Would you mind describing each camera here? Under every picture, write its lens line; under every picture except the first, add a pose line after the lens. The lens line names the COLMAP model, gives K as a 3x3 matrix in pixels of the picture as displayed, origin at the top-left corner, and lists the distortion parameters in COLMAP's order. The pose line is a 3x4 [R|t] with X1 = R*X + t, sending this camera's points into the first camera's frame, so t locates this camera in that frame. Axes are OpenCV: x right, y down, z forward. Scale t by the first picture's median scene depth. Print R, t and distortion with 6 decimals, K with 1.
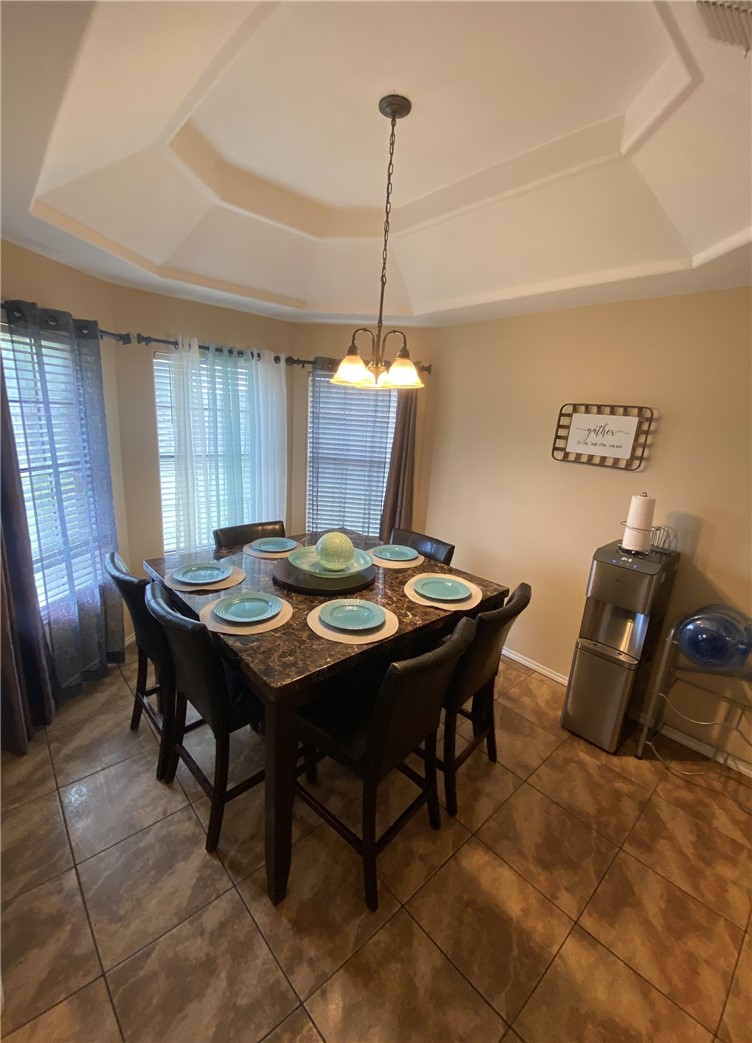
lens RADIAL K [[431.1, 0, 331.5], [0, 431.1, 518.0], [0, 0, 1]] dist [-0.002707, -0.009873]
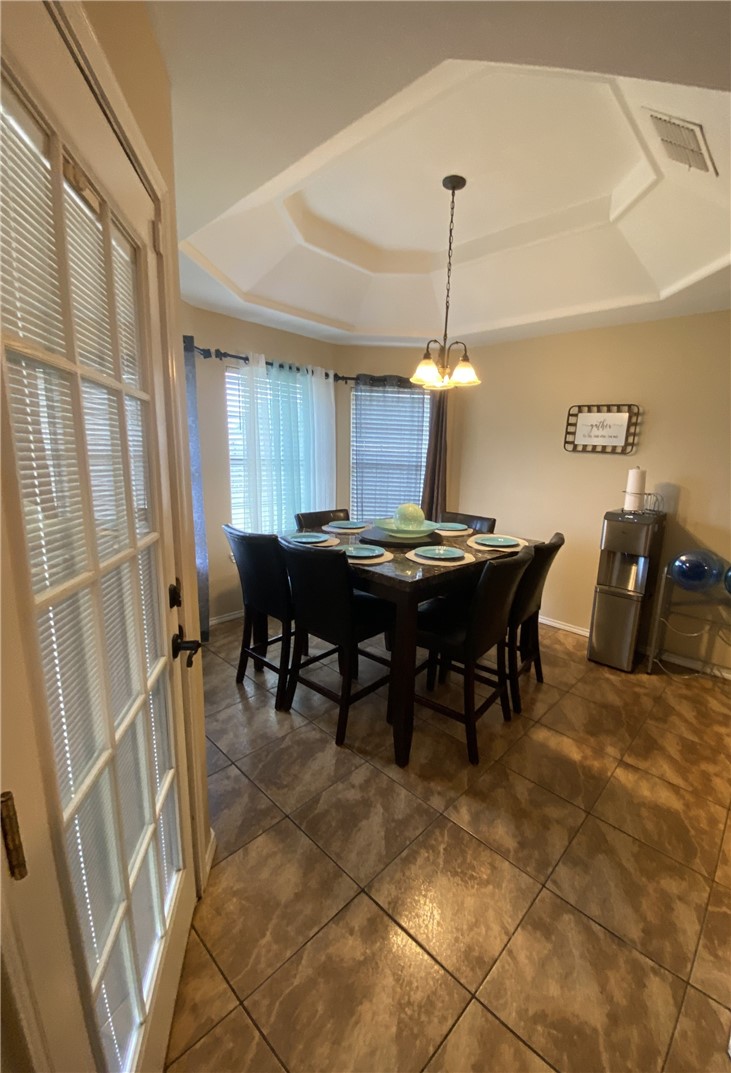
lens RADIAL K [[451.3, 0, 365.5], [0, 451.3, 536.5], [0, 0, 1]] dist [-0.011048, -0.000505]
pose [[0.993695, -0.036597, 0.105980, -0.256795], [0.042038, 0.997886, -0.049562, 0.188711], [-0.103942, 0.053705, 0.993132, -0.273381]]
